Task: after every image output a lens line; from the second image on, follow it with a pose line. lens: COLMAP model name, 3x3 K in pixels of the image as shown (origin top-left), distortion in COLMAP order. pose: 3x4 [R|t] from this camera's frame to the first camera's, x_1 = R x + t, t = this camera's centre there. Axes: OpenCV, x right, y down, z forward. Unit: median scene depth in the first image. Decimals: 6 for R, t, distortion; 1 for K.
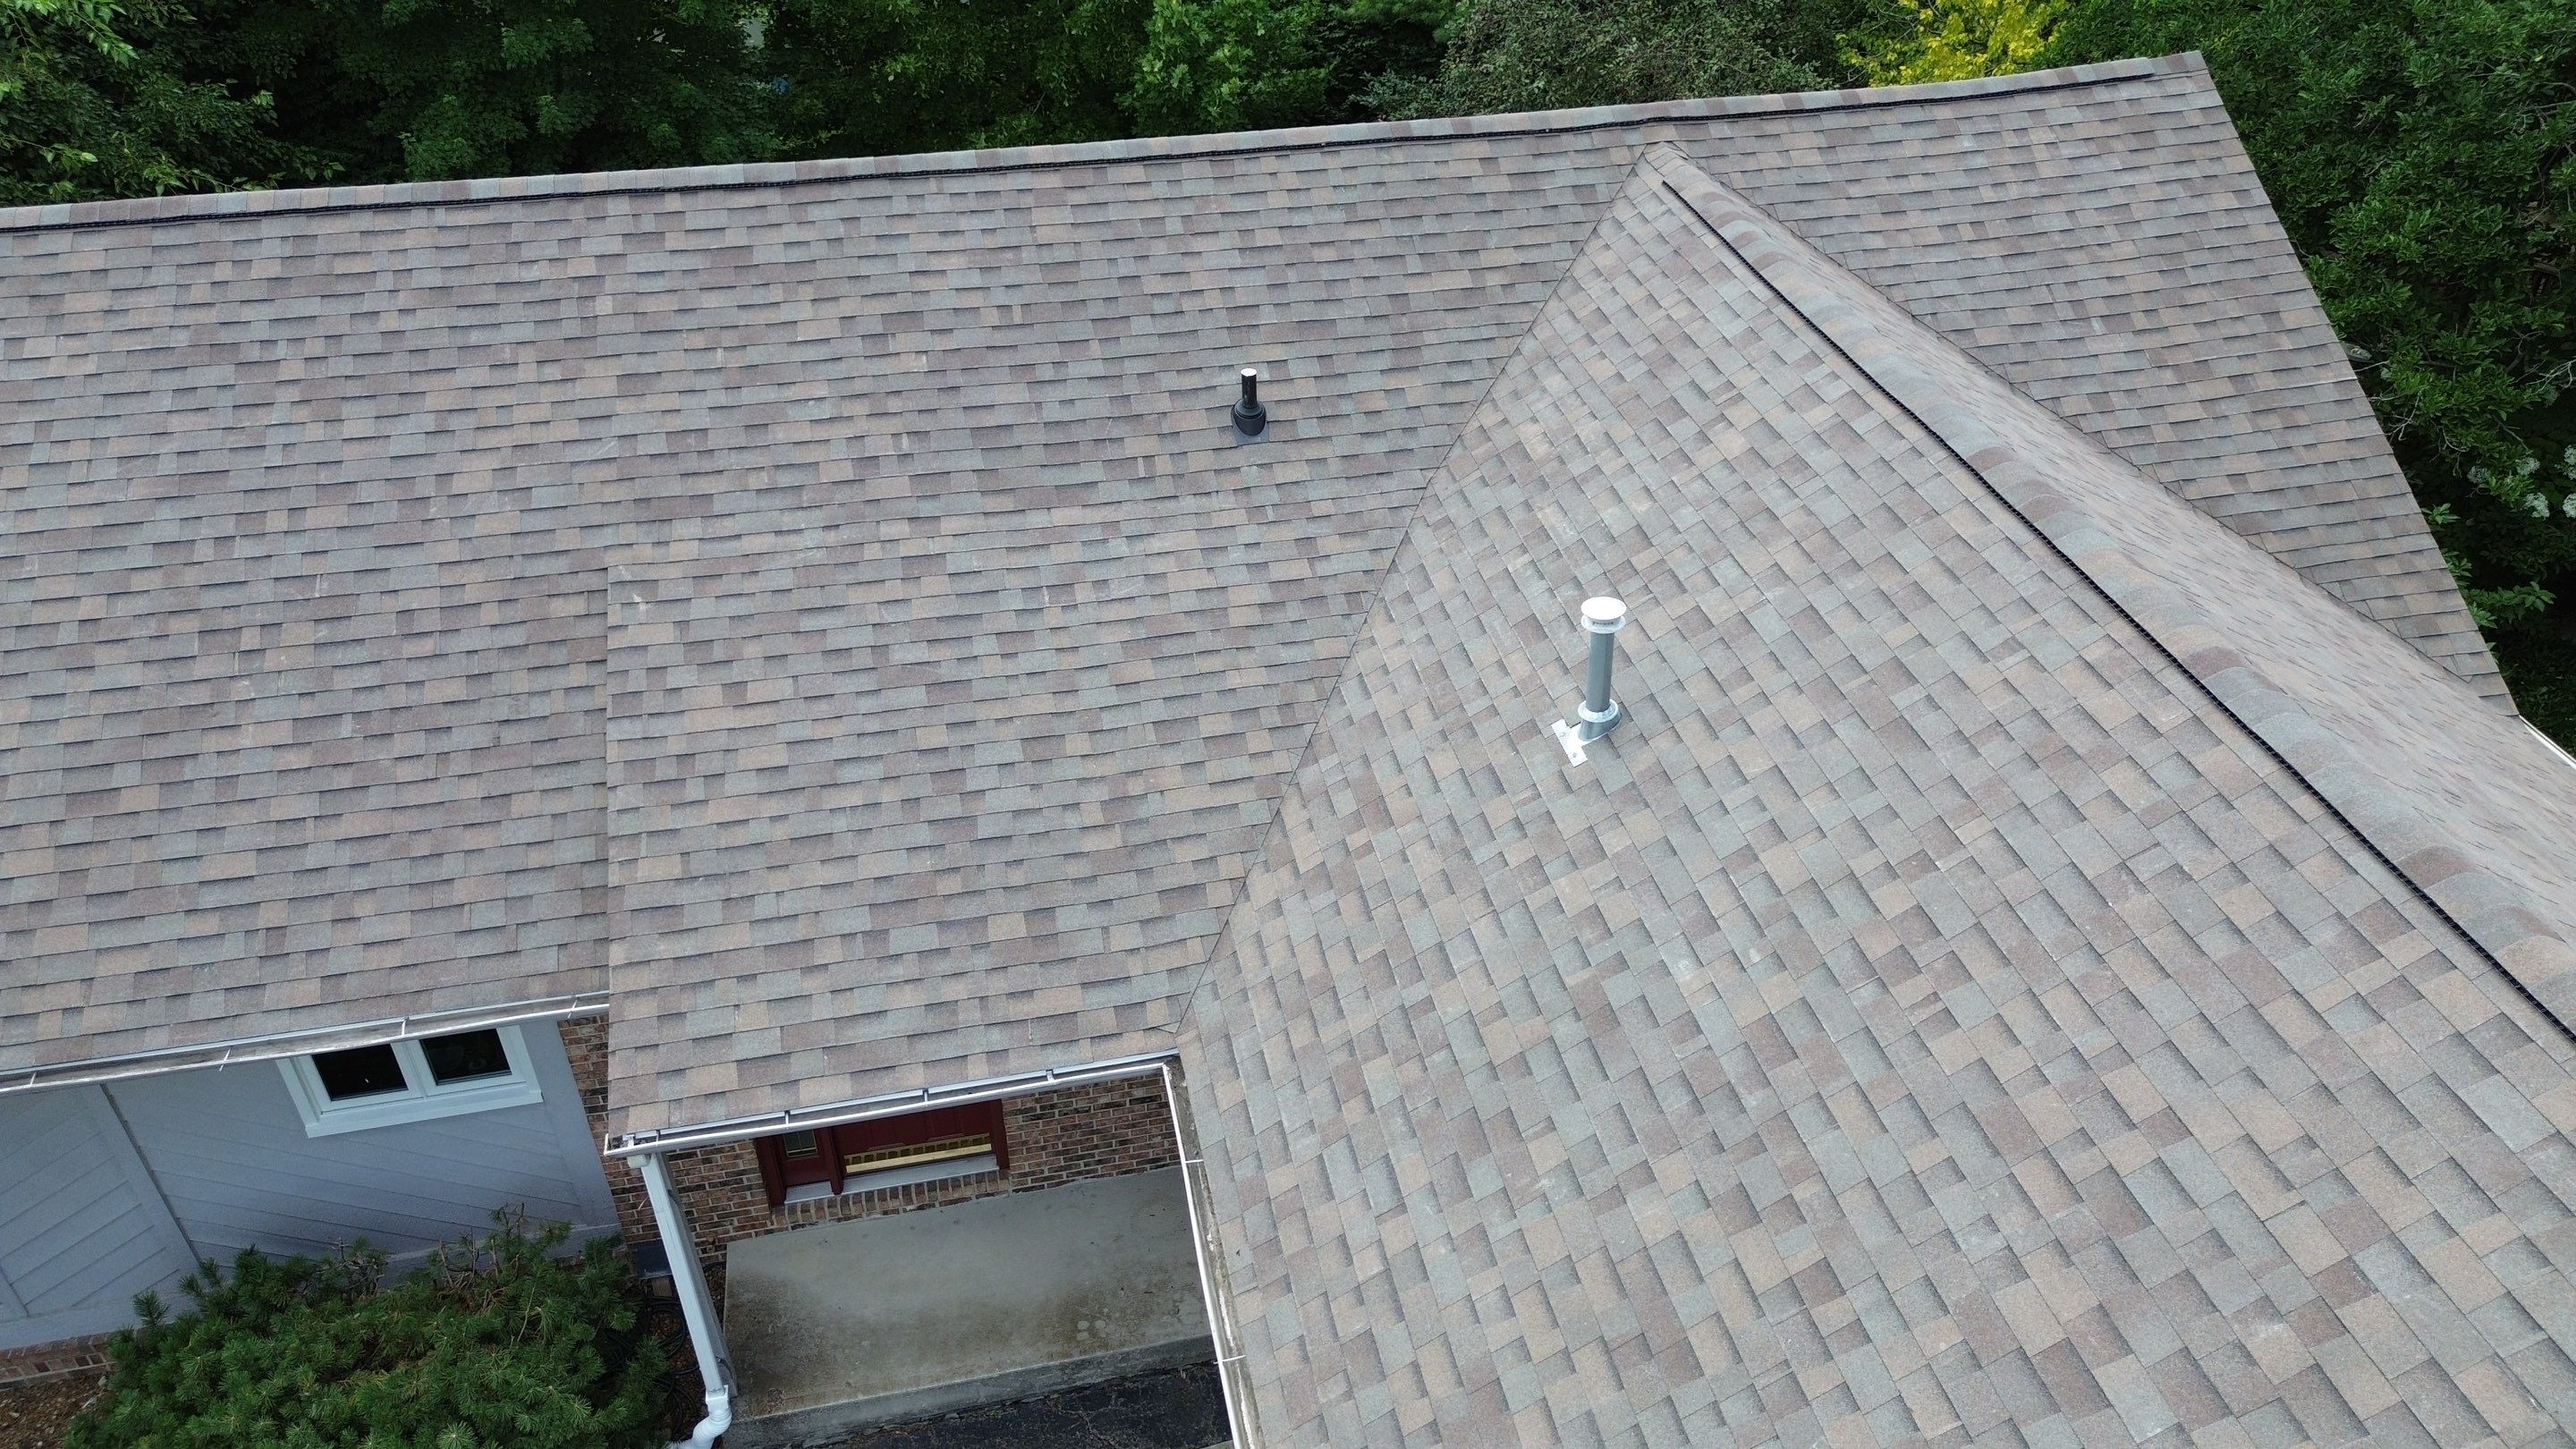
lens RADIAL K [[1823.7, 0, 1294.8], [0, 1823.7, 724.9], [0, 0, 1]] dist [0.066558, -0.066391]
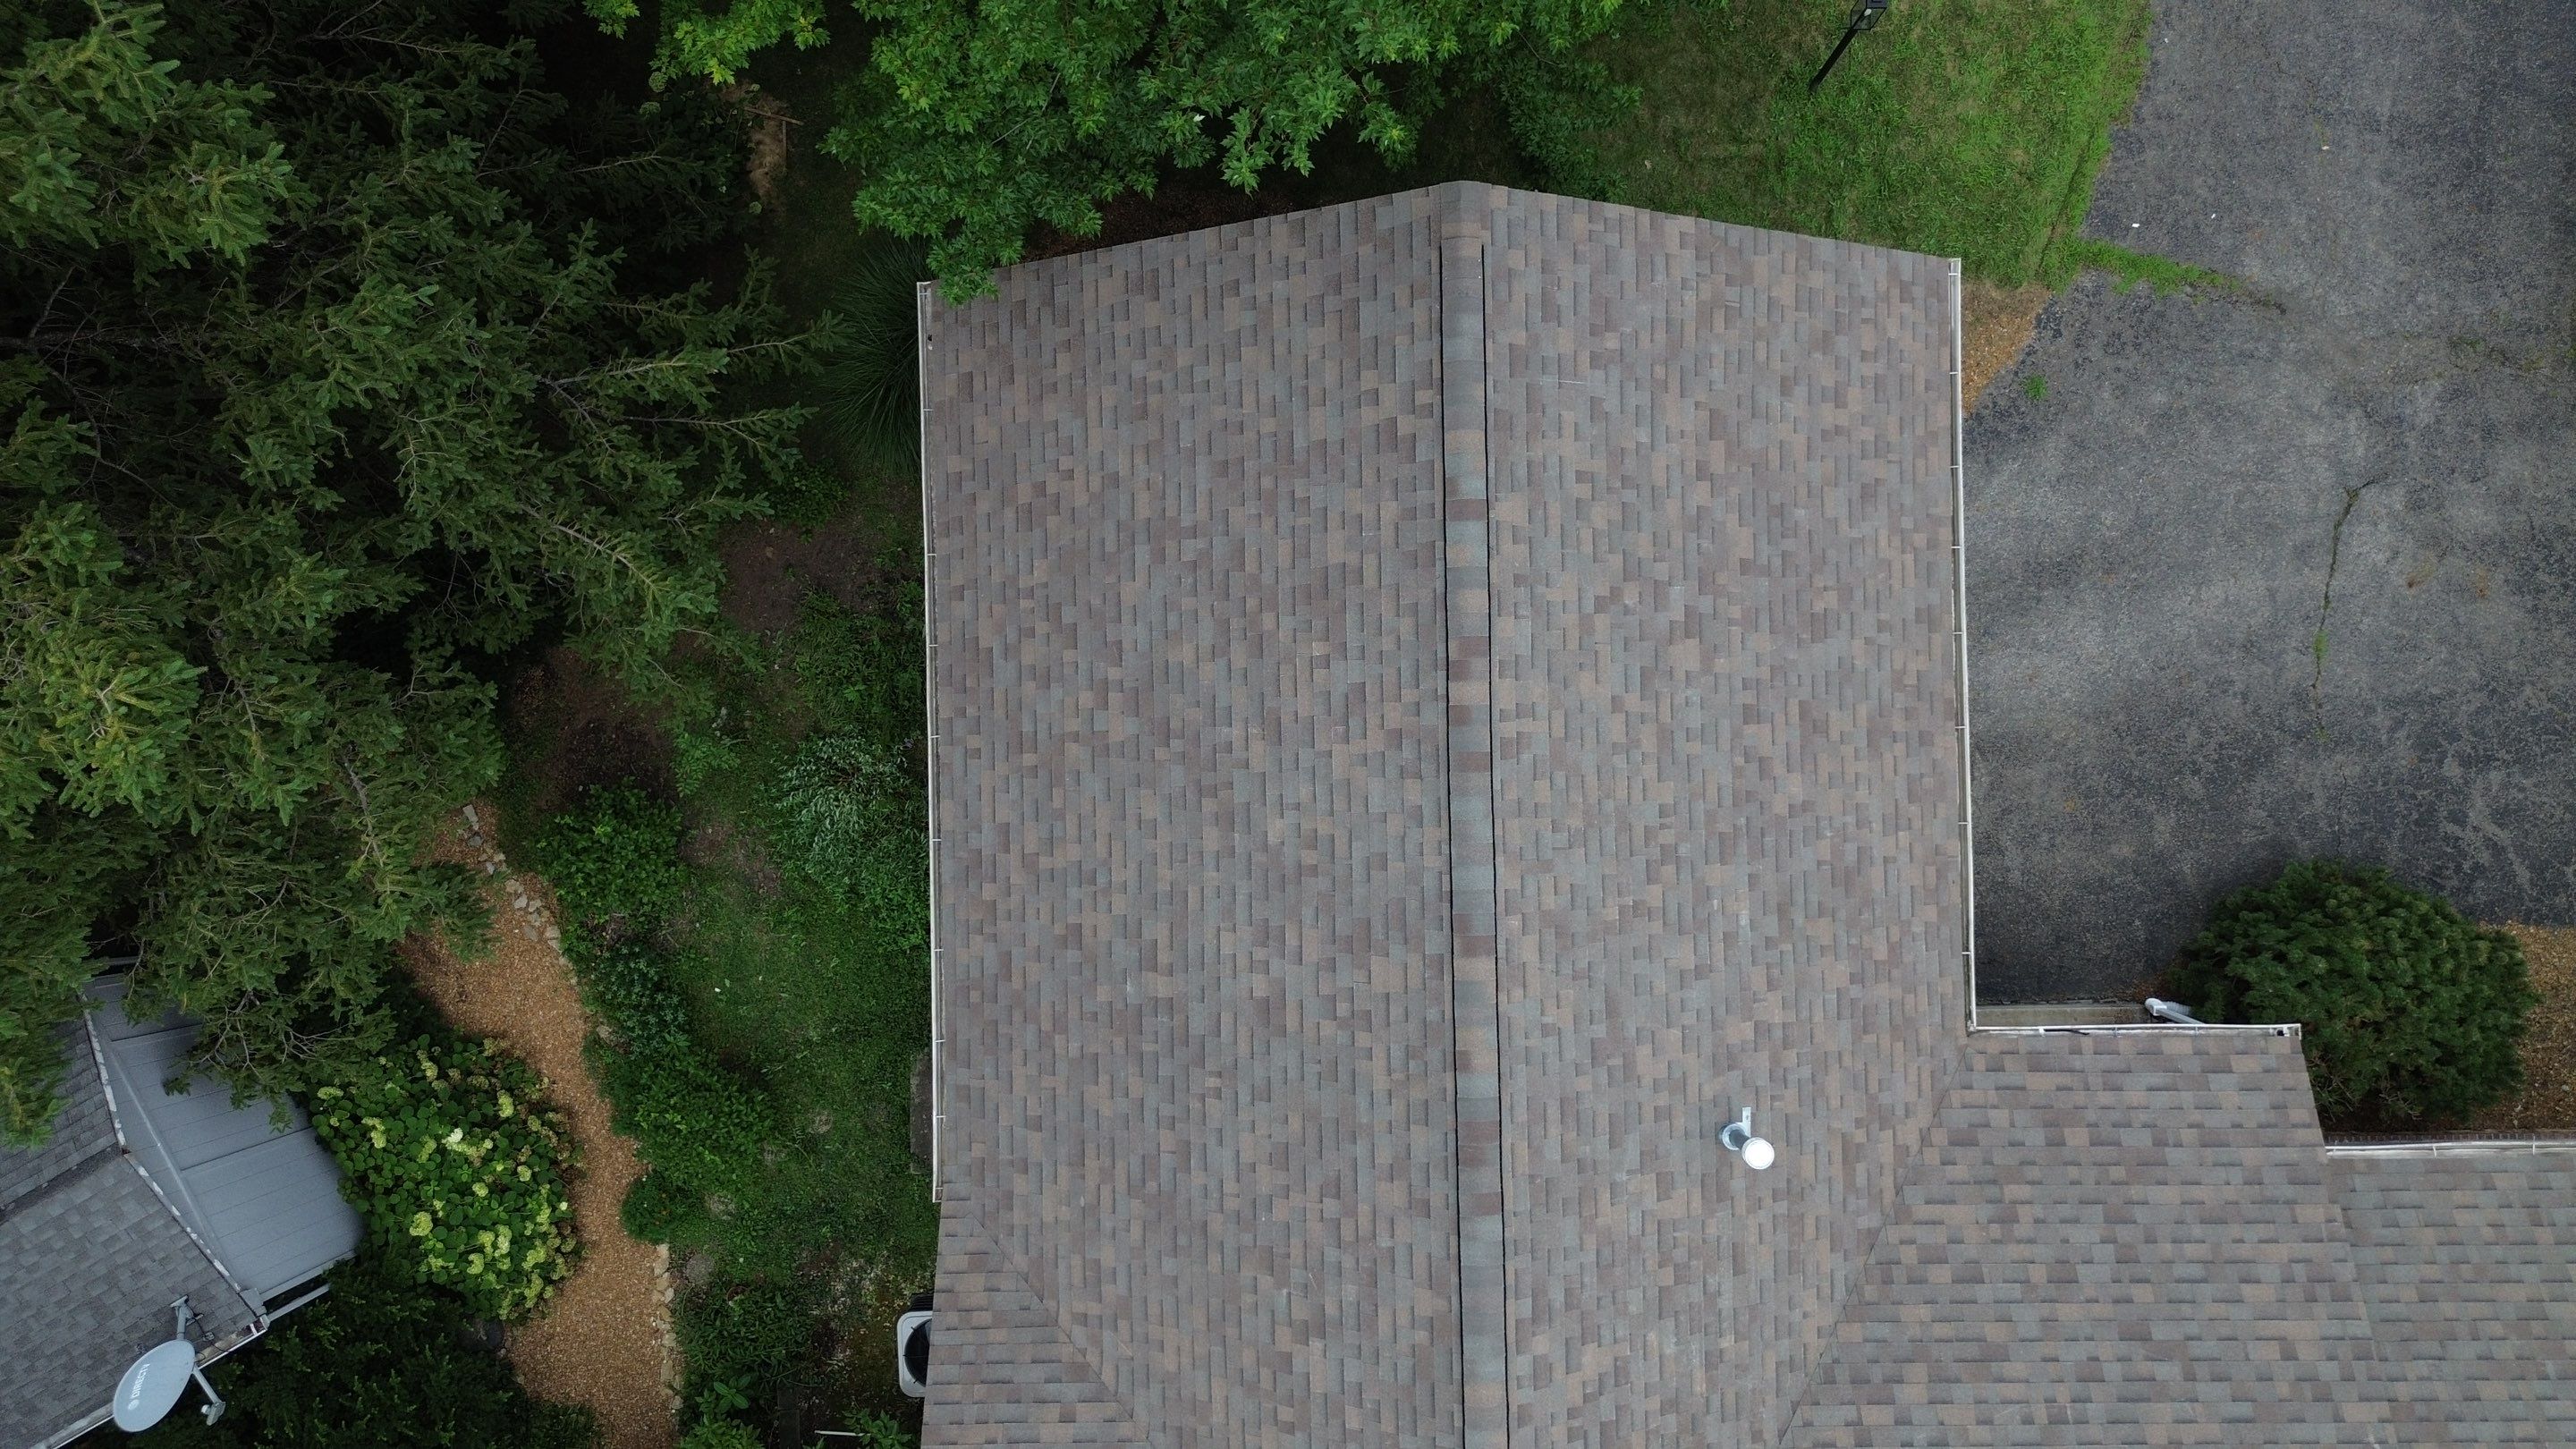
lens RADIAL K [[1823.7, 0, 1287.6], [0, 1823.7, 719.0], [0, 0, 1]] dist [0.066558, -0.066391]
pose [[-0.982160, -0.187757, 0.010416, 0.456857], [0.116584, -0.564521, 0.817144, -0.867470], [-0.147544, 0.803780, 0.576340, -0.080690]]
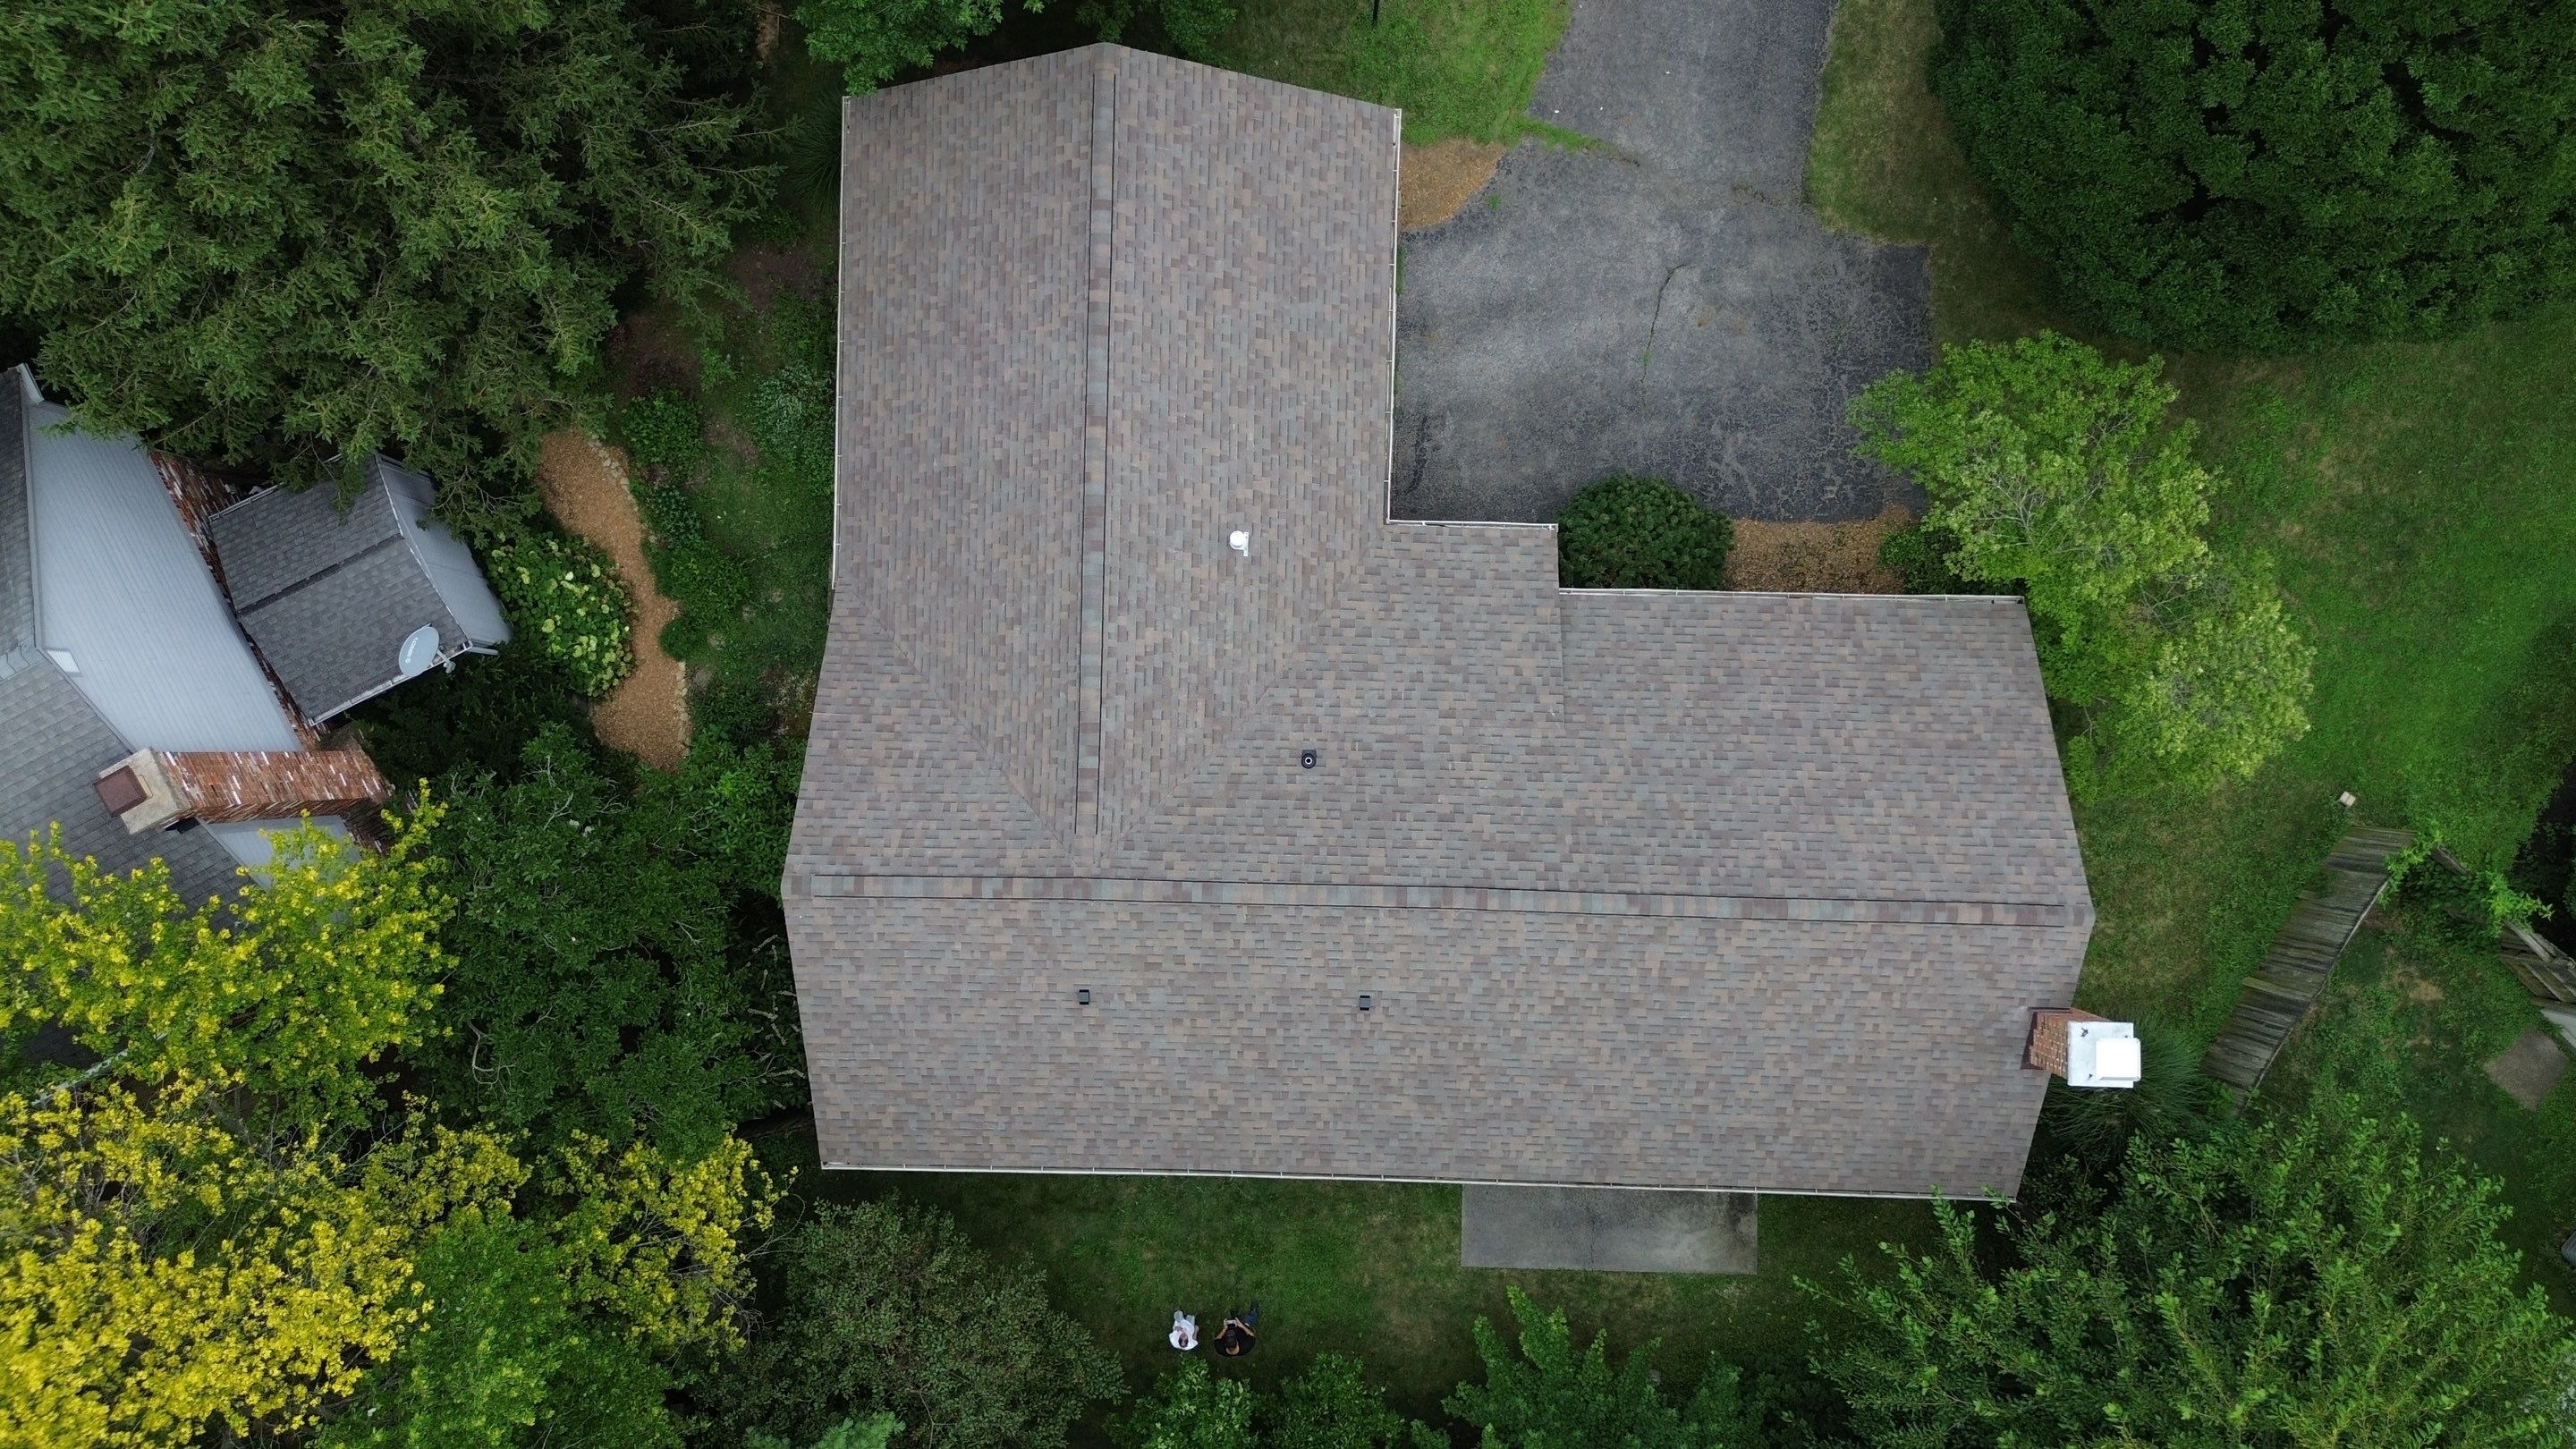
lens RADIAL K [[1823.7, 0, 1280.2], [0, 1823.7, 721.2], [0, 0, 1]] dist [0.066558, -0.066391]
pose [[-0.973088, -0.230206, 0.010245, -0.001373], [0.141365, -0.561264, 0.815475, -2.049841], [-0.181977, 0.794977, 0.578702, -0.402918]]
